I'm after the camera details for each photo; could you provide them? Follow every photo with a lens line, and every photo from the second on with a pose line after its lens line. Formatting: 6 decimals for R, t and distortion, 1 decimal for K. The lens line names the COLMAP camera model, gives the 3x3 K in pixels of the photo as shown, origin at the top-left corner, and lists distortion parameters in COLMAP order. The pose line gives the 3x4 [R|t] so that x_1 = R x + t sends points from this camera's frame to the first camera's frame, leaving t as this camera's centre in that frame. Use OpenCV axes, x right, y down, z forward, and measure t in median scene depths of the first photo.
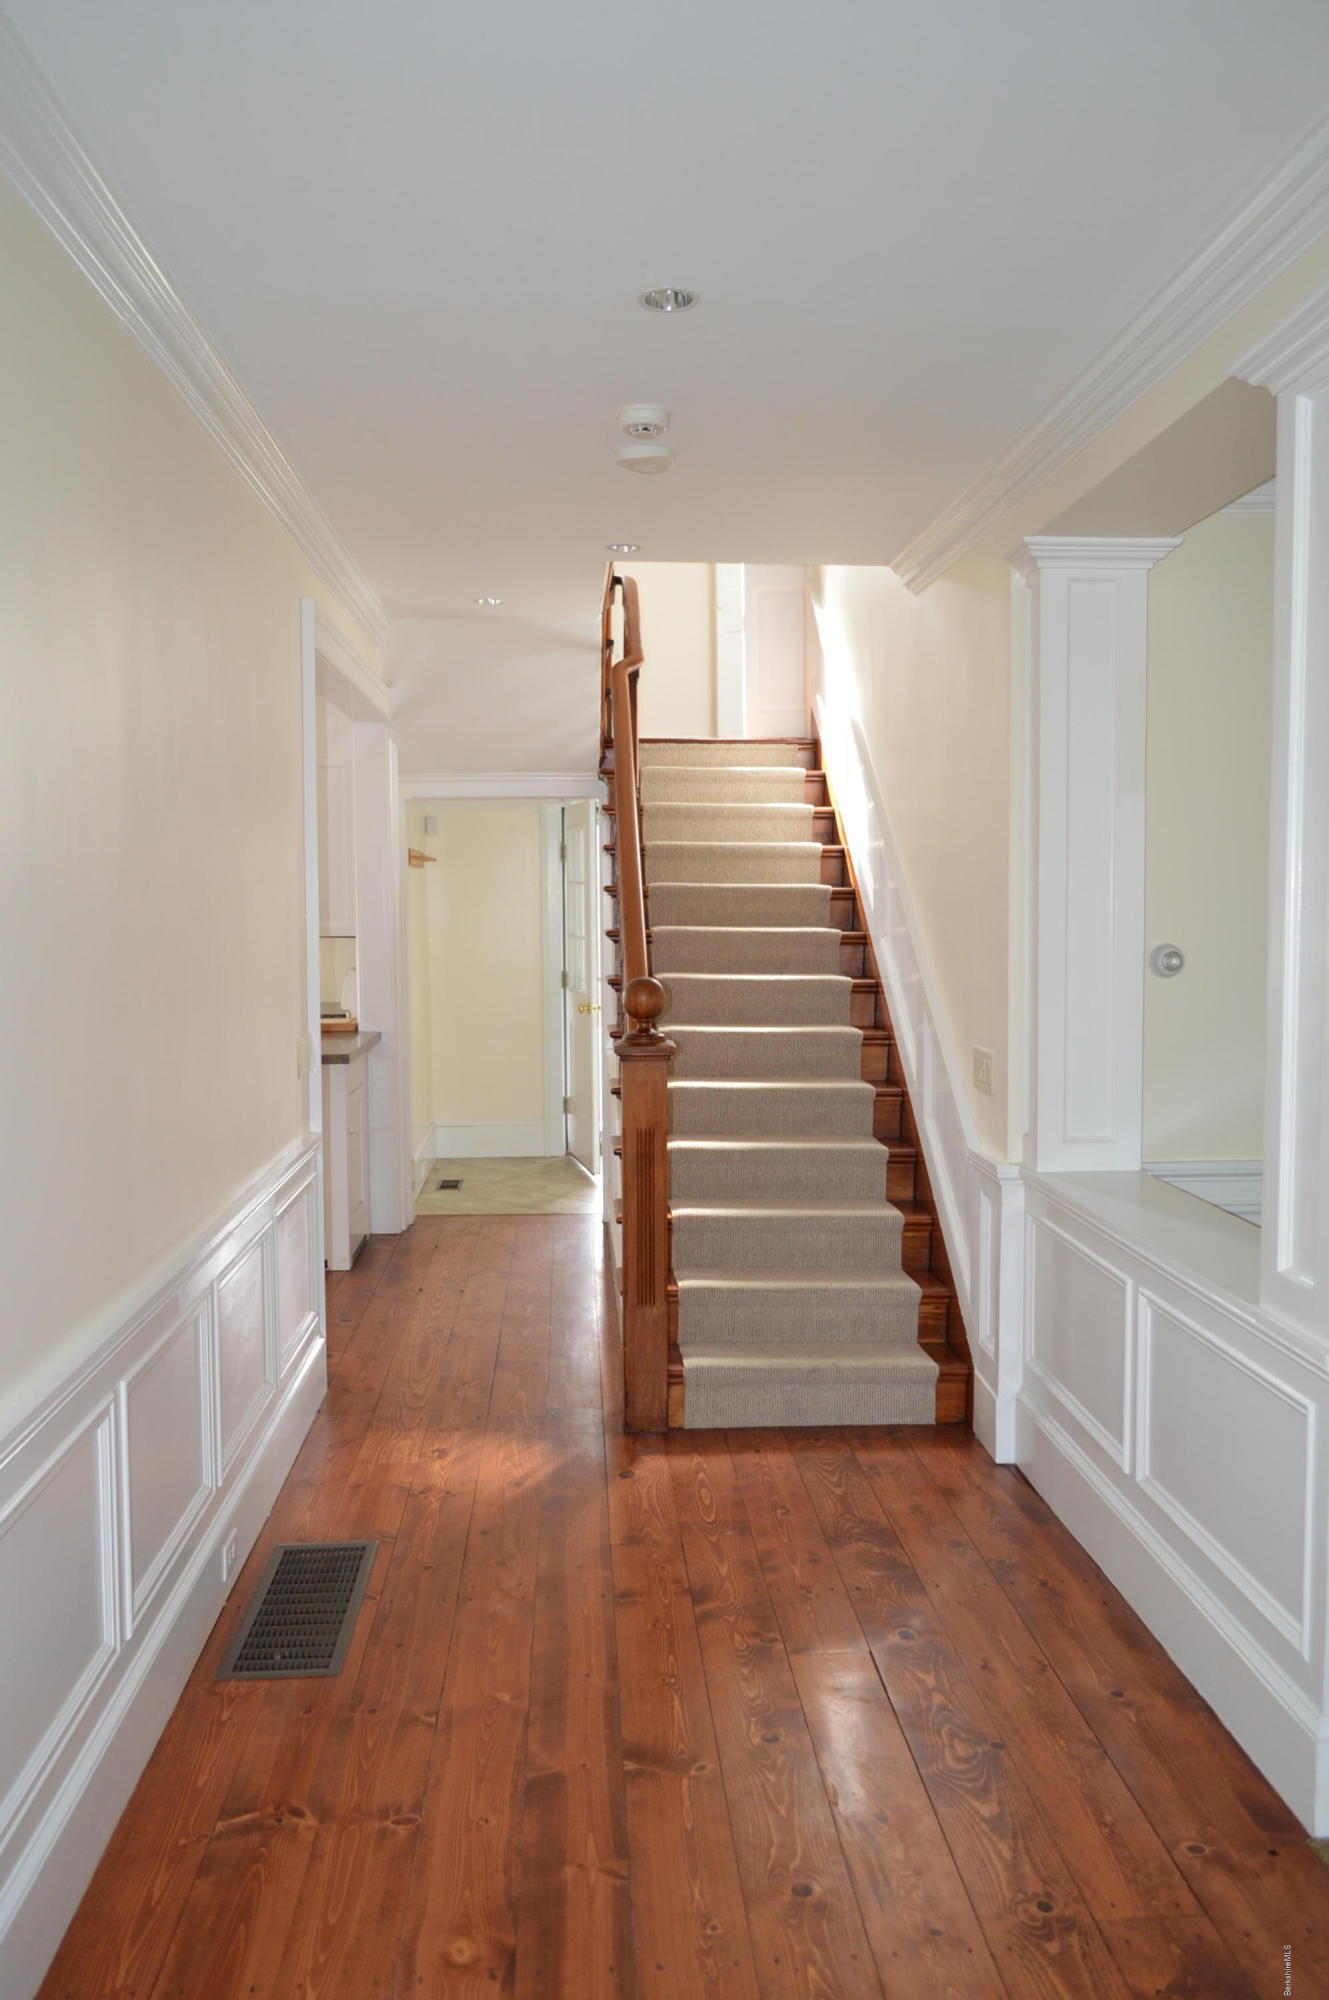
lens RADIAL K [[1575.6, 0, 664.5], [0, 1575.6, 1000.0], [0, 0, 1]] dist [-0.002483, 0.004003]
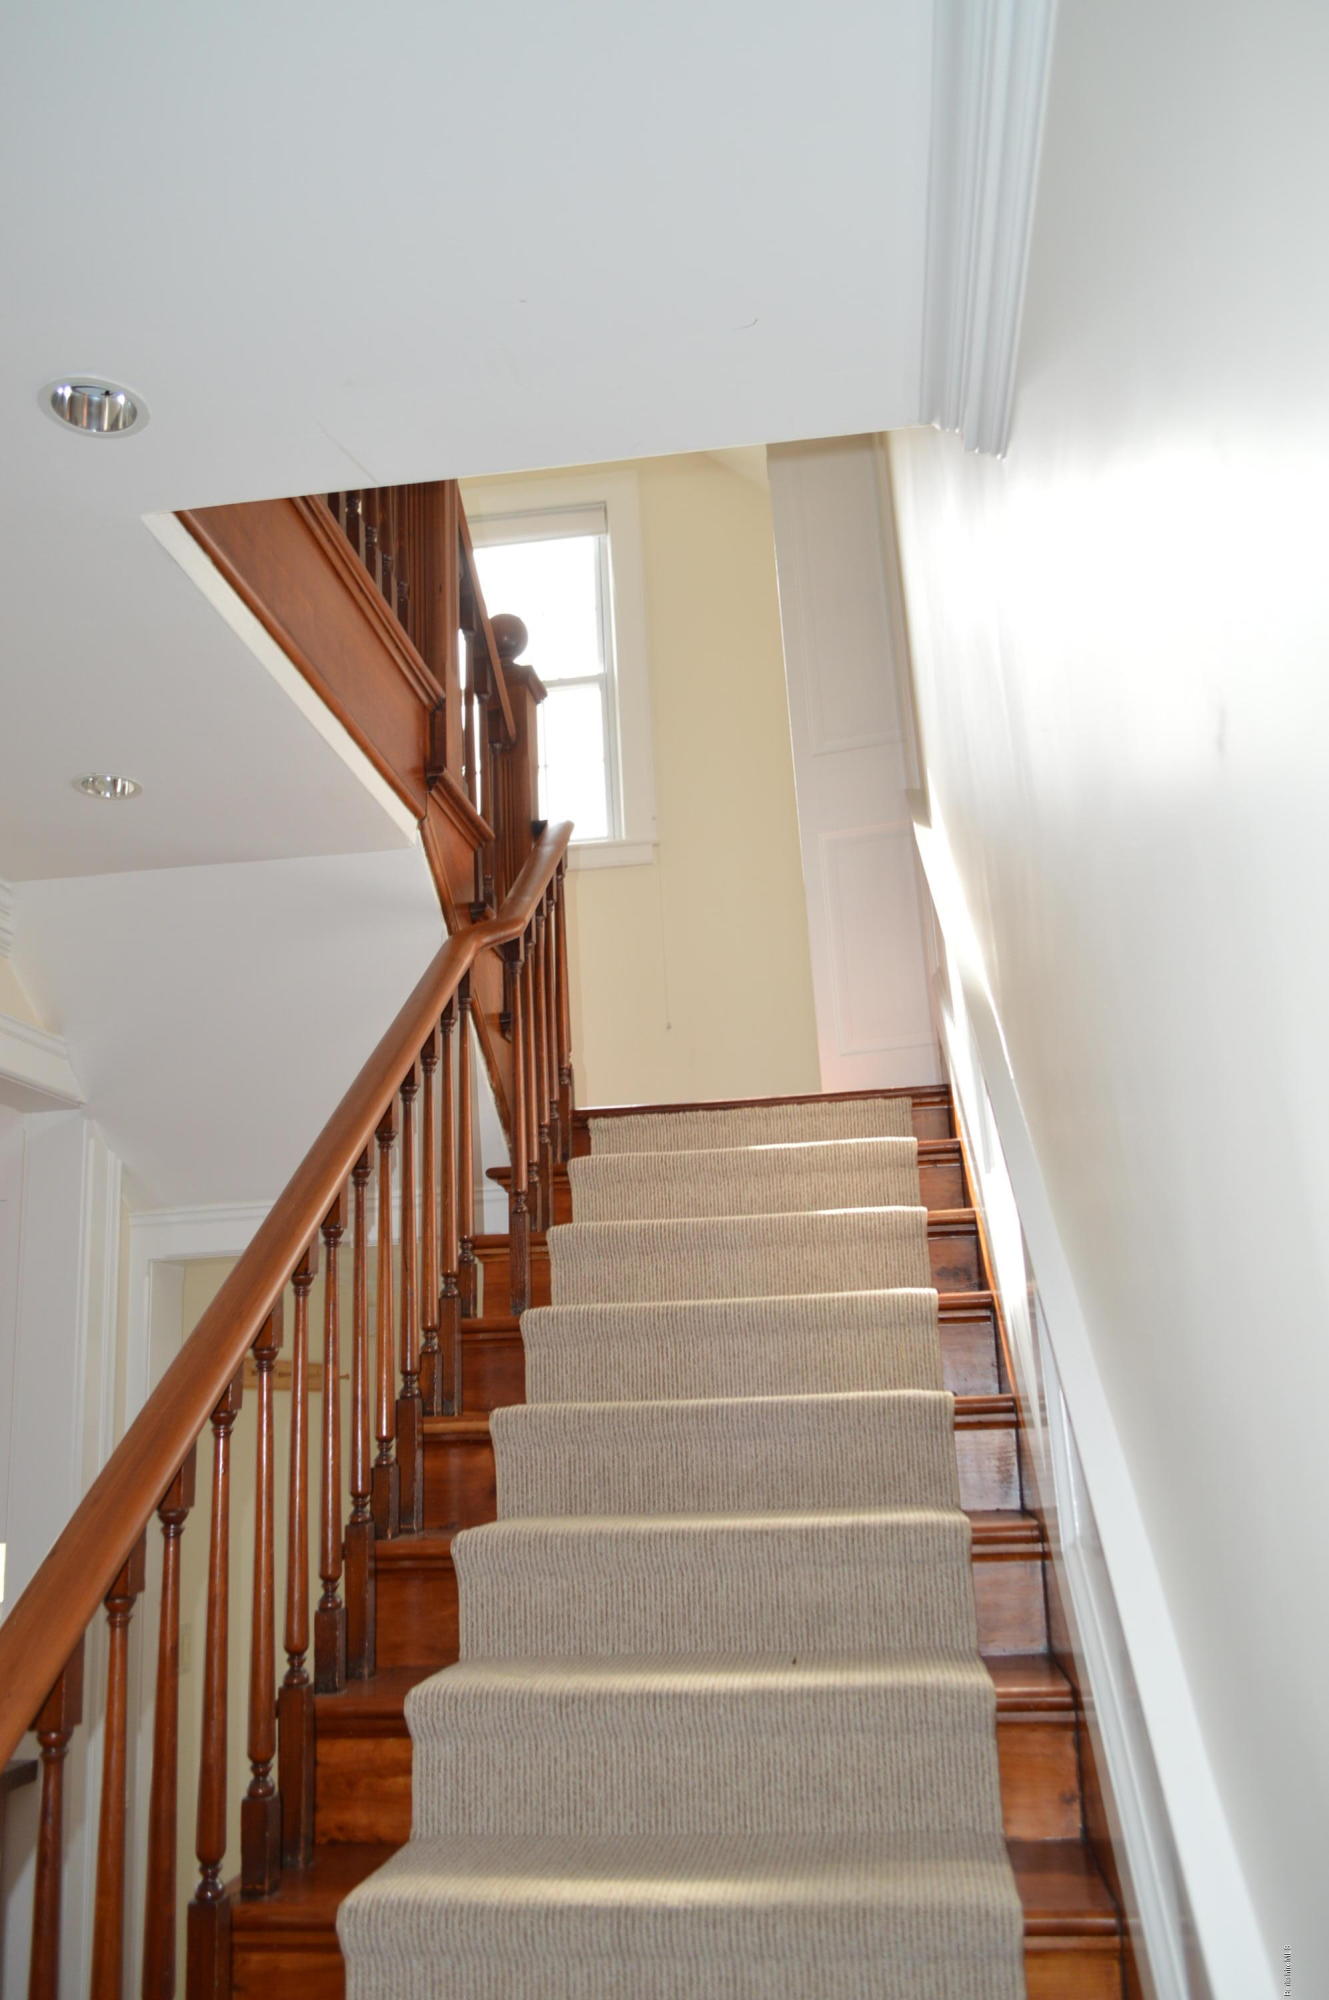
lens RADIAL K [[1575.6, 0, 664.5], [0, 1575.6, 1000.0], [0, 0, 1]] dist [-0.002483, 0.004003]
pose [[0.980181, -0.087682, -0.177640, 0.106199], [0.026467, 0.946636, -0.321215, -0.038111], [0.196326, 0.310147, 0.930196, 0.555425]]
